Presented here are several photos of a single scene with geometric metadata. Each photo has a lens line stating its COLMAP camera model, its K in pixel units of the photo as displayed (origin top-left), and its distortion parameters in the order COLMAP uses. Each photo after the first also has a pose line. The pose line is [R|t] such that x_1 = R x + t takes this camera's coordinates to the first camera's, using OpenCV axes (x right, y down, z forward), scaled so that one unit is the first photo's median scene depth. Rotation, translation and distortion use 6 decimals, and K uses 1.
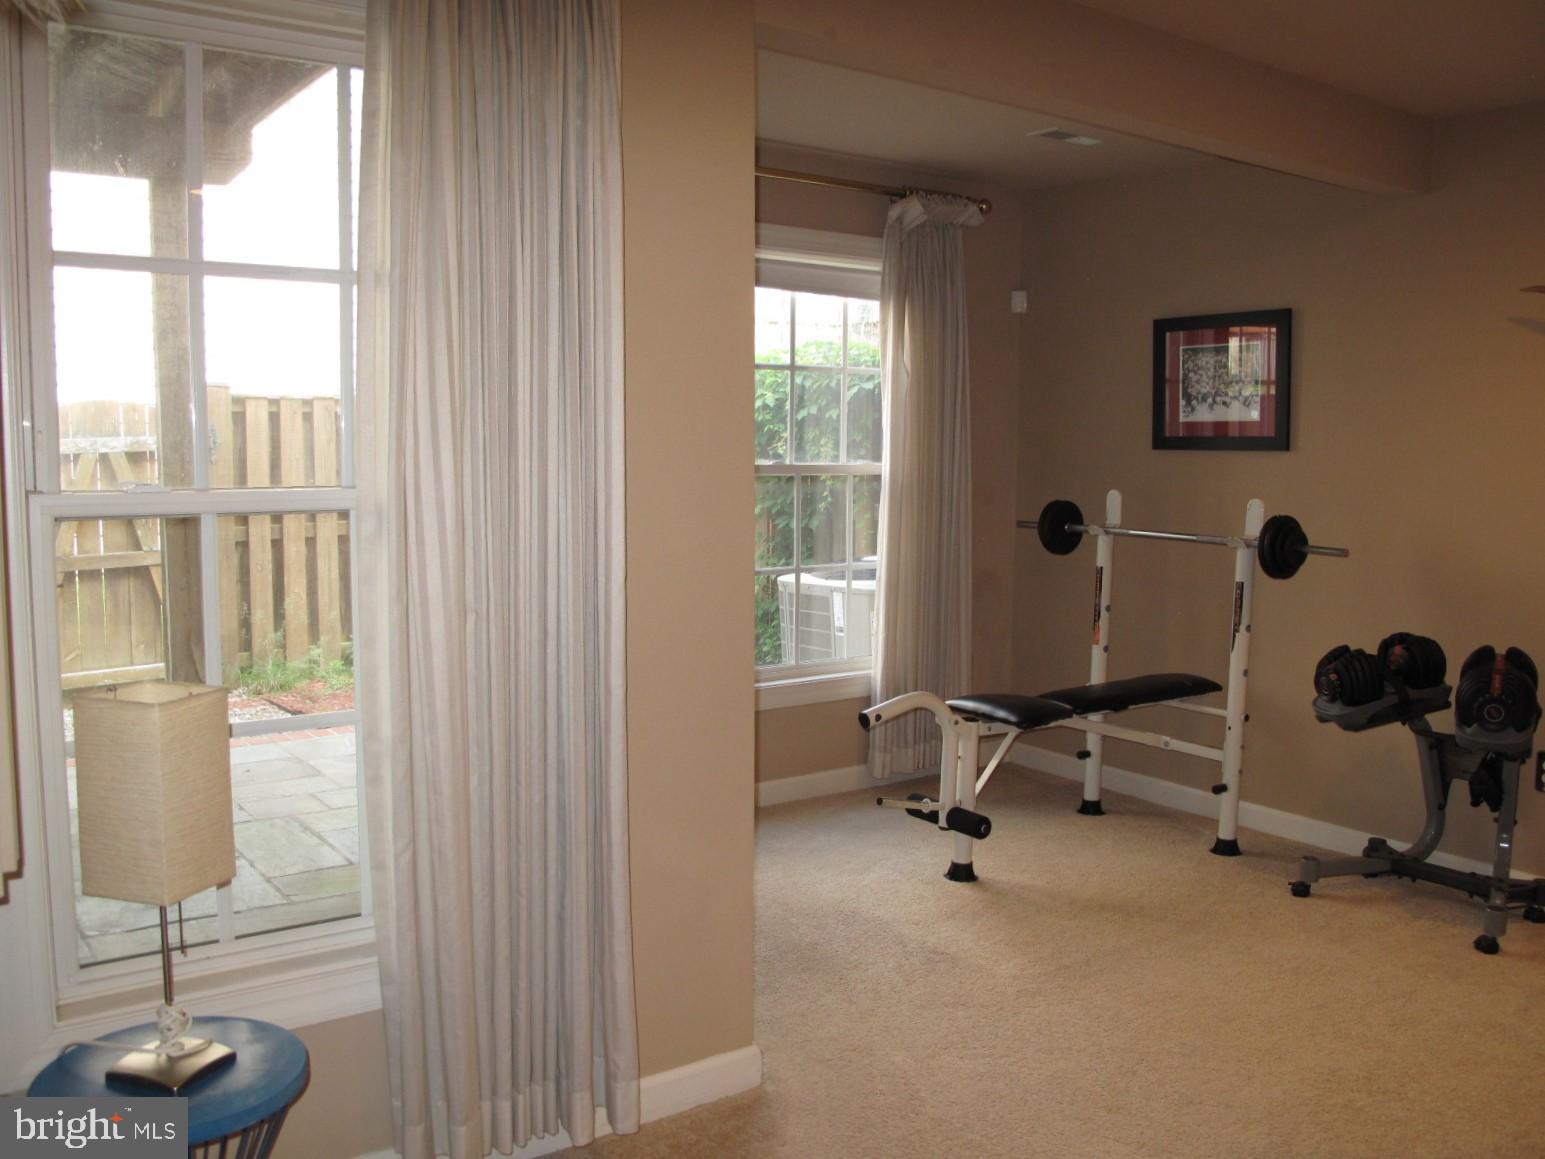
lens RADIAL K [[1321.9, 0, 758.5], [0, 1321.9, 582.0], [0, 0, 1]] dist [-0.134748, 0.093617]
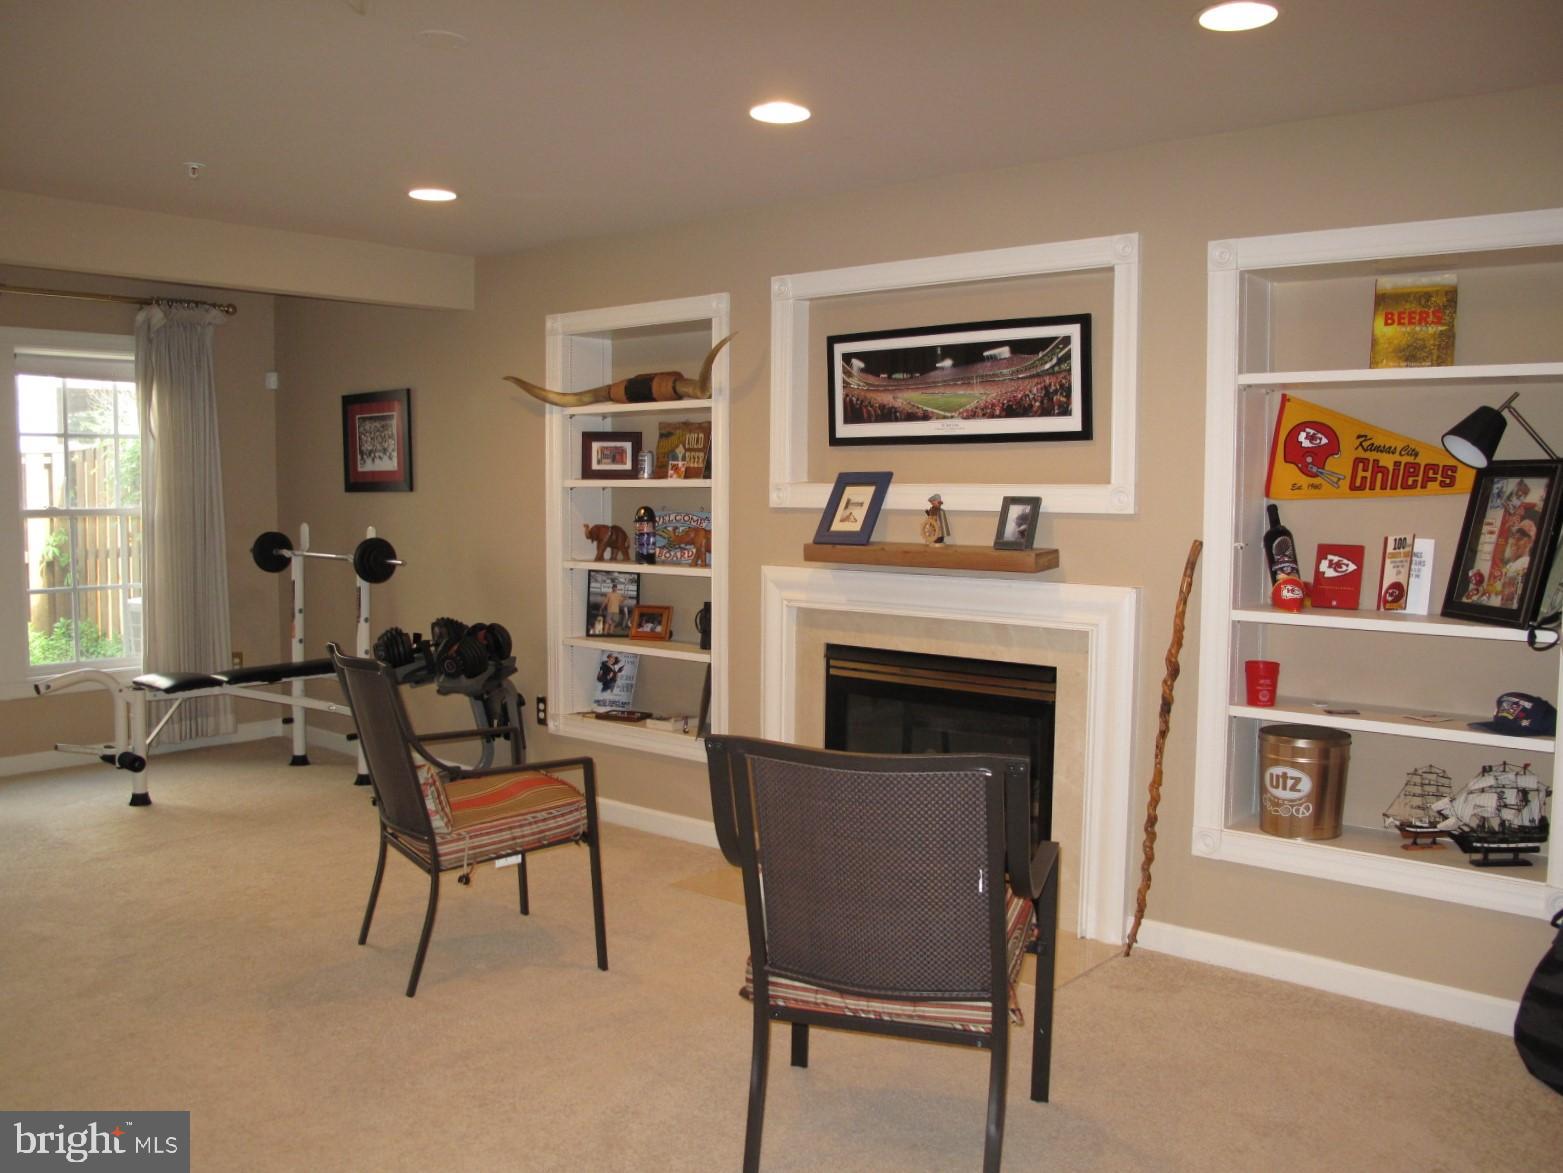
lens RADIAL K [[1337.3, 0, 783.0], [0, 1337.3, 589.3], [0, 0, 1]] dist [-0.134748, 0.093617]
pose [[0.970967, -0.025827, 0.237814, 0.418789], [0.031063, 0.999350, -0.018296, 0.037581], [-0.237187, 0.025152, 0.971138, -0.426125]]
